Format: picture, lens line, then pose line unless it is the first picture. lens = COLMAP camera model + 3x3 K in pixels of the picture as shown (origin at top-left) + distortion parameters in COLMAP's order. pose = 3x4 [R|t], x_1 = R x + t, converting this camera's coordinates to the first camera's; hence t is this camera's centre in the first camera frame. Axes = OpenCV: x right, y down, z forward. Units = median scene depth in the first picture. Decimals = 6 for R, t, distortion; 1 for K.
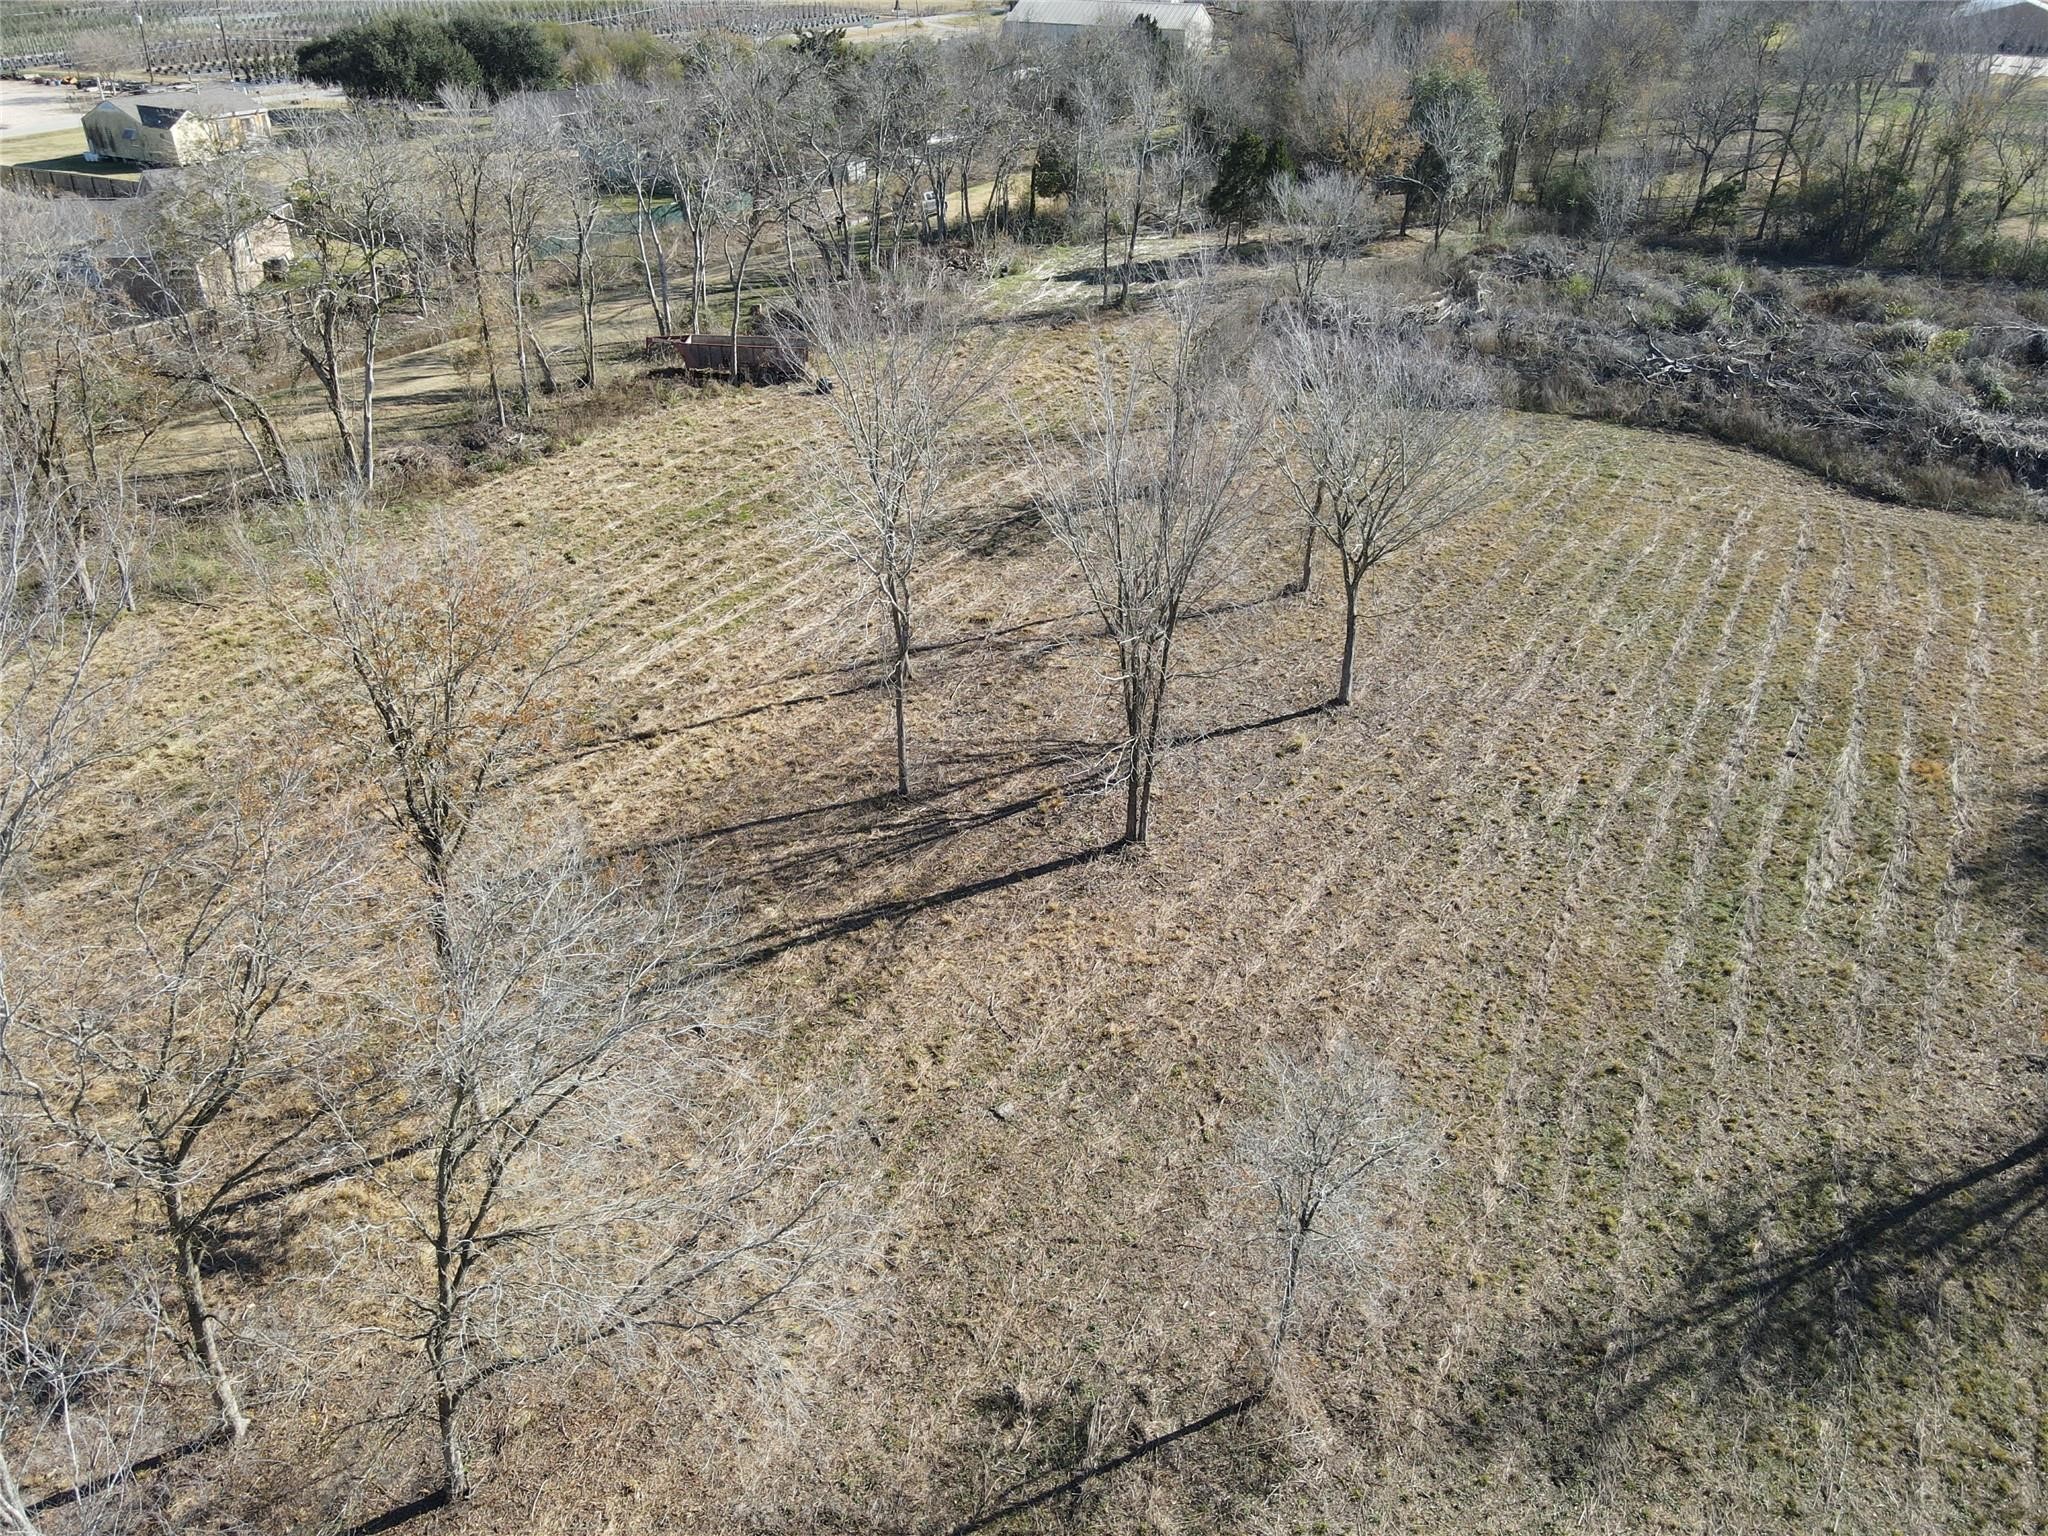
lens RADIAL K [[1509.1, 0, 1034.3], [0, 1509.1, 765.5], [0, 0, 1]] dist [-0.002125, 0.026057]
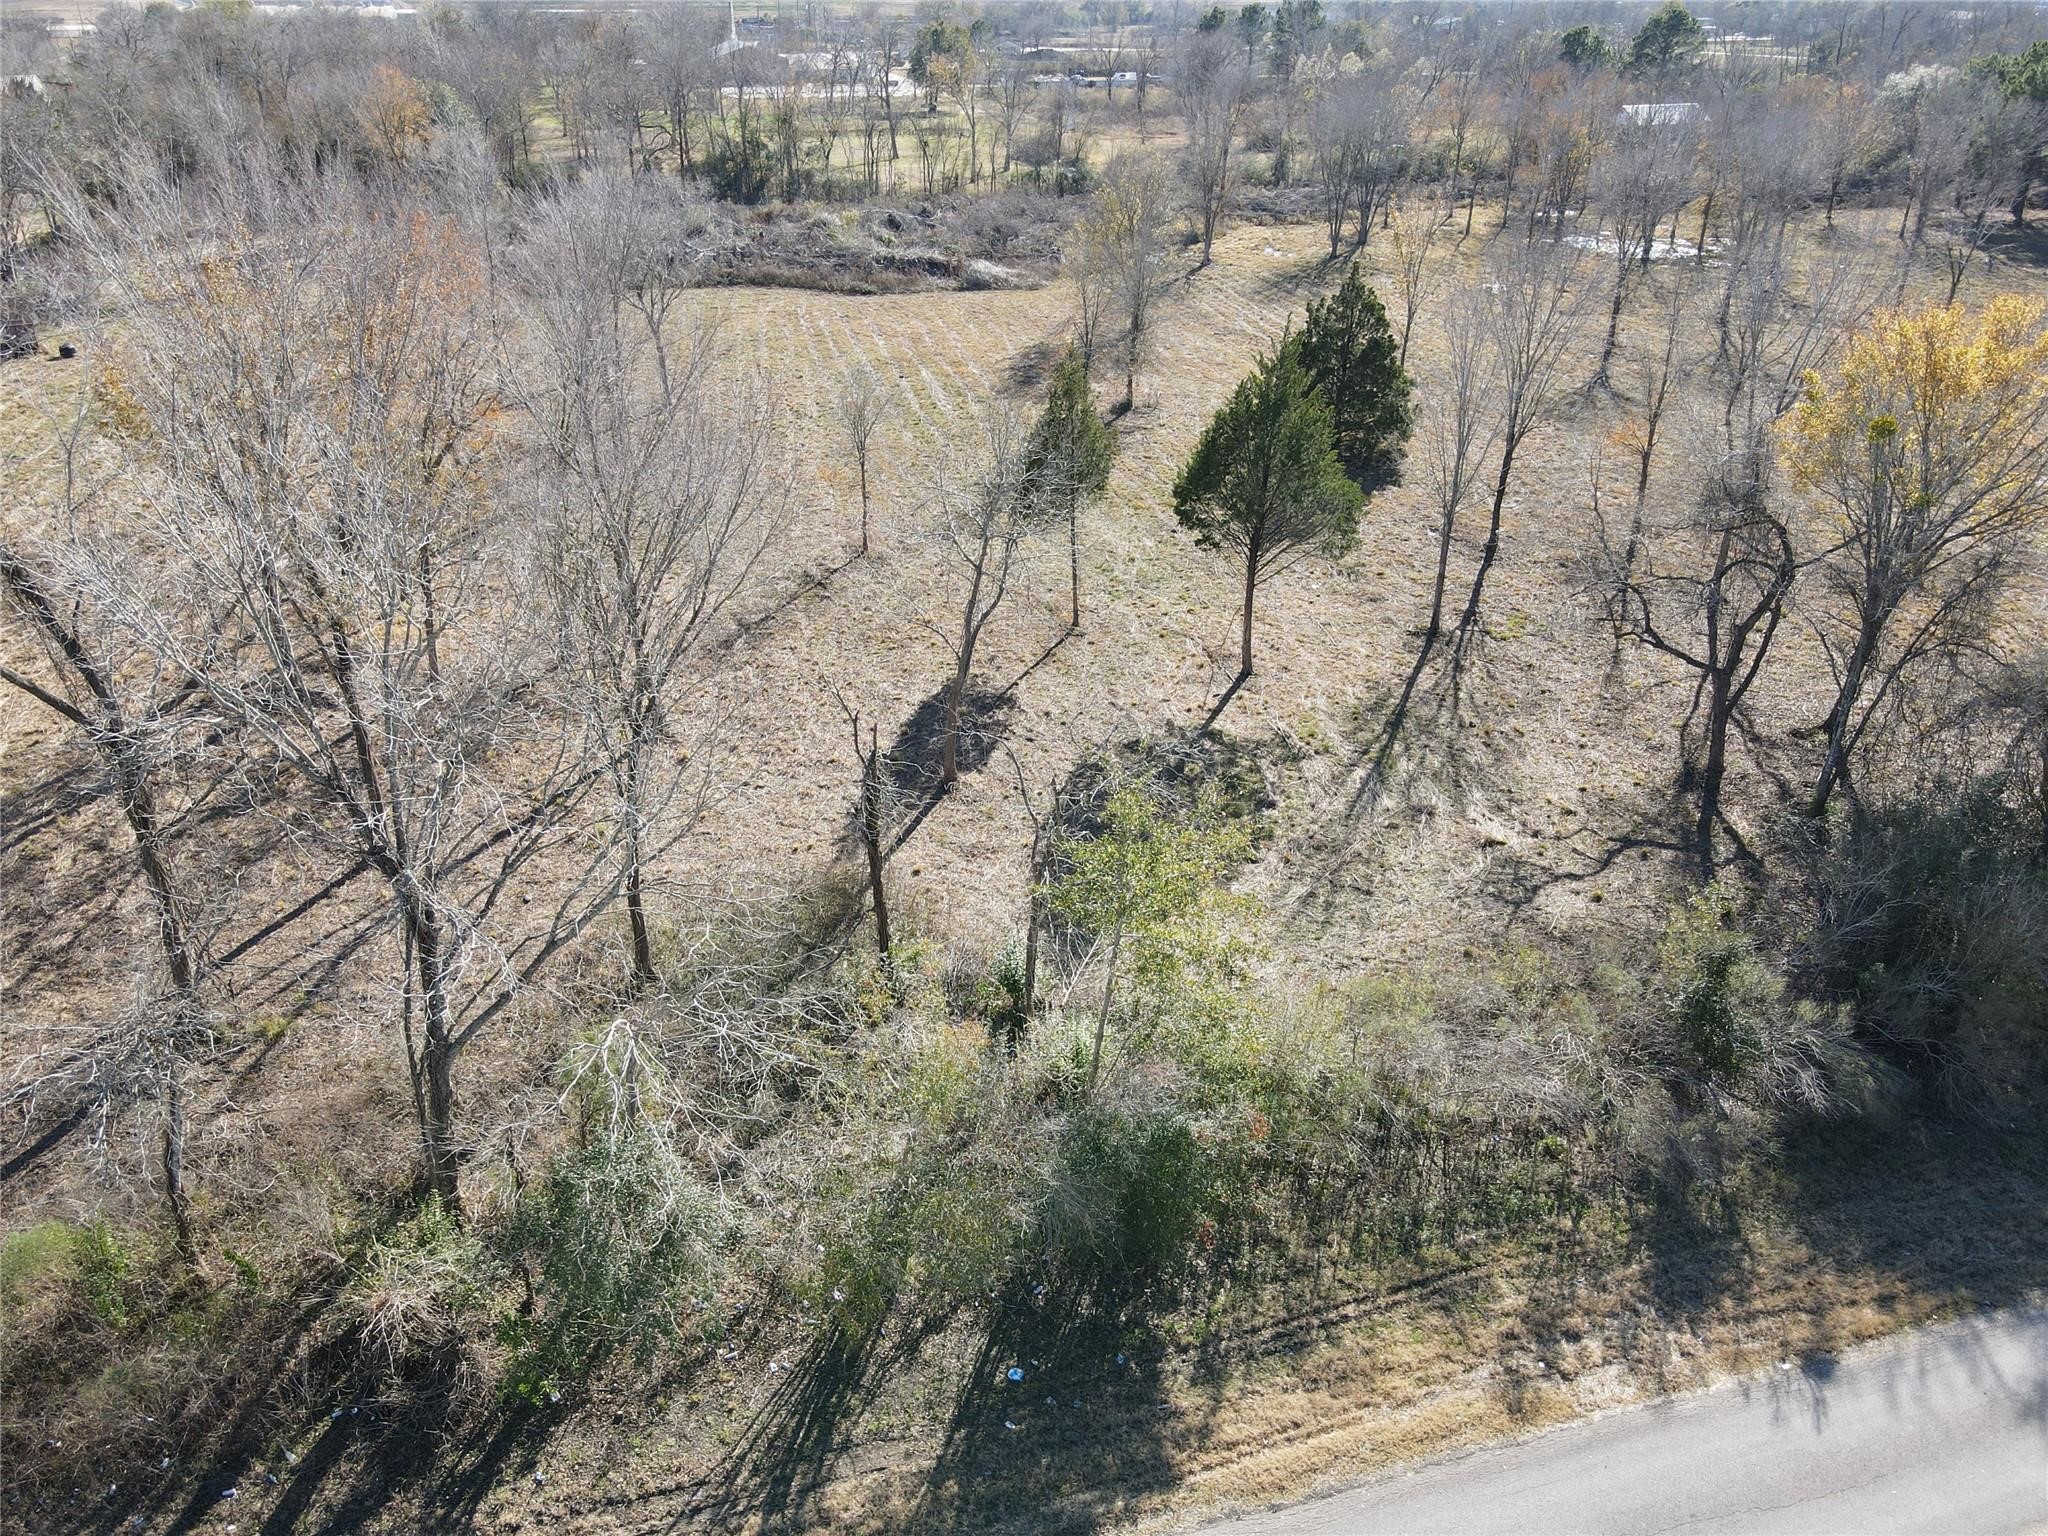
lens RADIAL K [[1509.1, 0, 1041.1], [0, 1509.1, 769.8], [0, 0, 1]] dist [-0.002125, 0.026057]
pose [[0.743875, -0.316699, 0.588517, -0.590598], [0.341623, 0.937041, 0.072445, 0.351611], [-0.574408, 0.147161, 0.805232, -0.504141]]
